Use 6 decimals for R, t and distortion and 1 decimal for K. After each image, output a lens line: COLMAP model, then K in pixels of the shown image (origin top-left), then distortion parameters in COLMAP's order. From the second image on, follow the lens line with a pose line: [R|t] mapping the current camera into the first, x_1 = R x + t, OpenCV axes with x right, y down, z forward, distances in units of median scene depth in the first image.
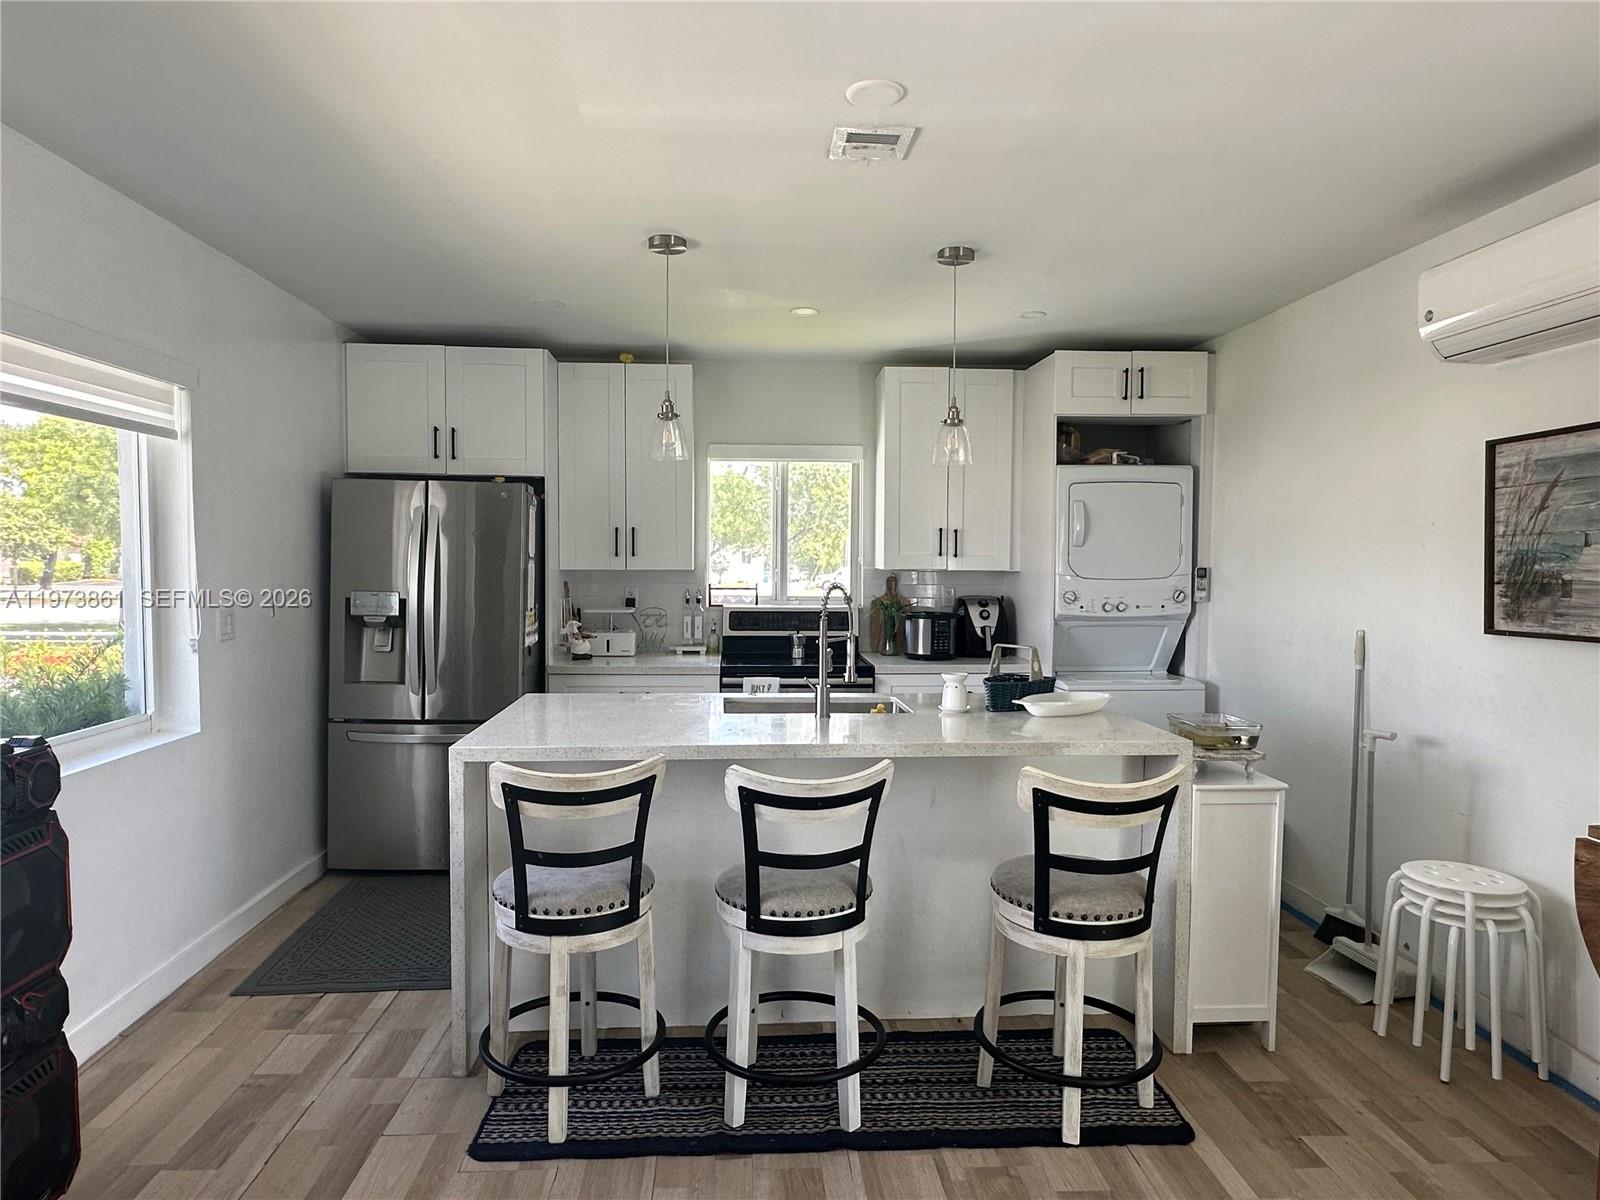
lens RADIAL K [[960.8, 0, 796.8], [0, 960.8, 602.6], [0, 0, 1]] dist [0.001916, 0.001223]
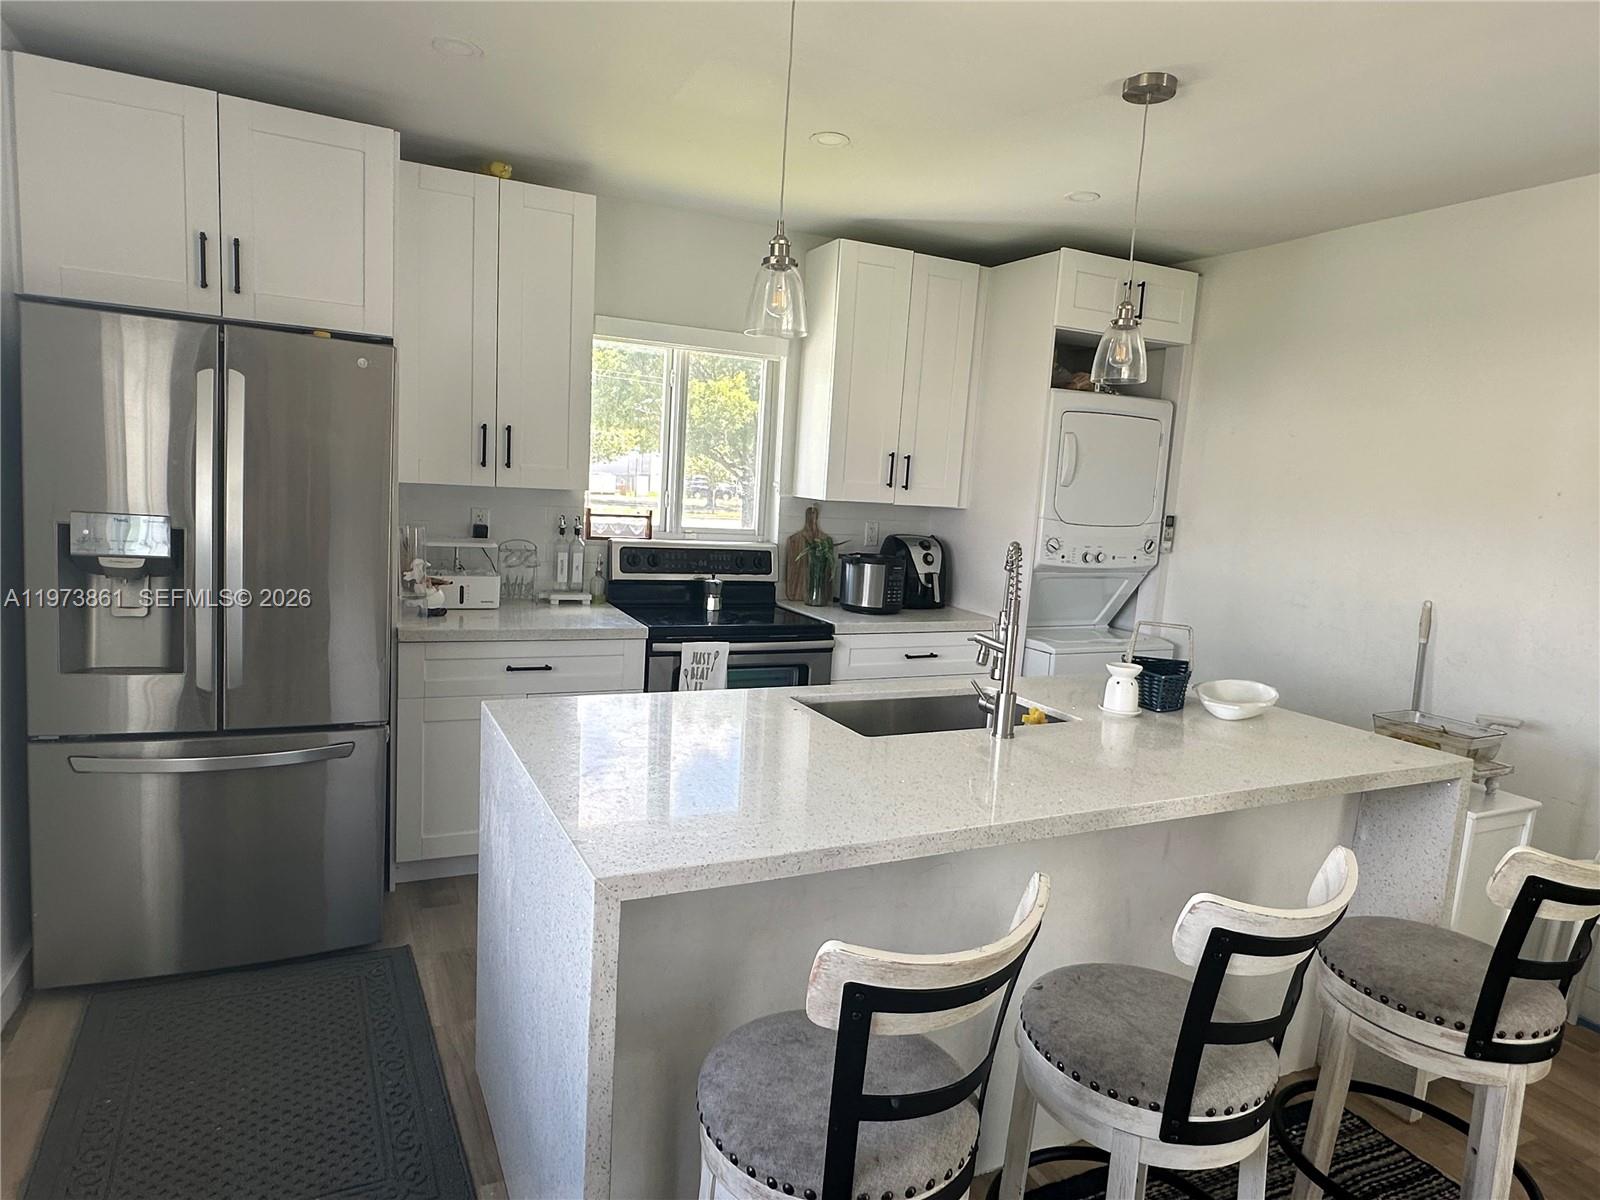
lens RADIAL K [[960.8, 0, 797.0], [0, 960.8, 608.4], [0, 0, 1]] dist [0.001916, 0.001223]
pose [[0.925494, -0.001306, 0.378759, -0.281158], [-0.038574, 0.994469, 0.097686, -0.026989], [-0.376792, -0.105018, 0.920325, 0.315032]]
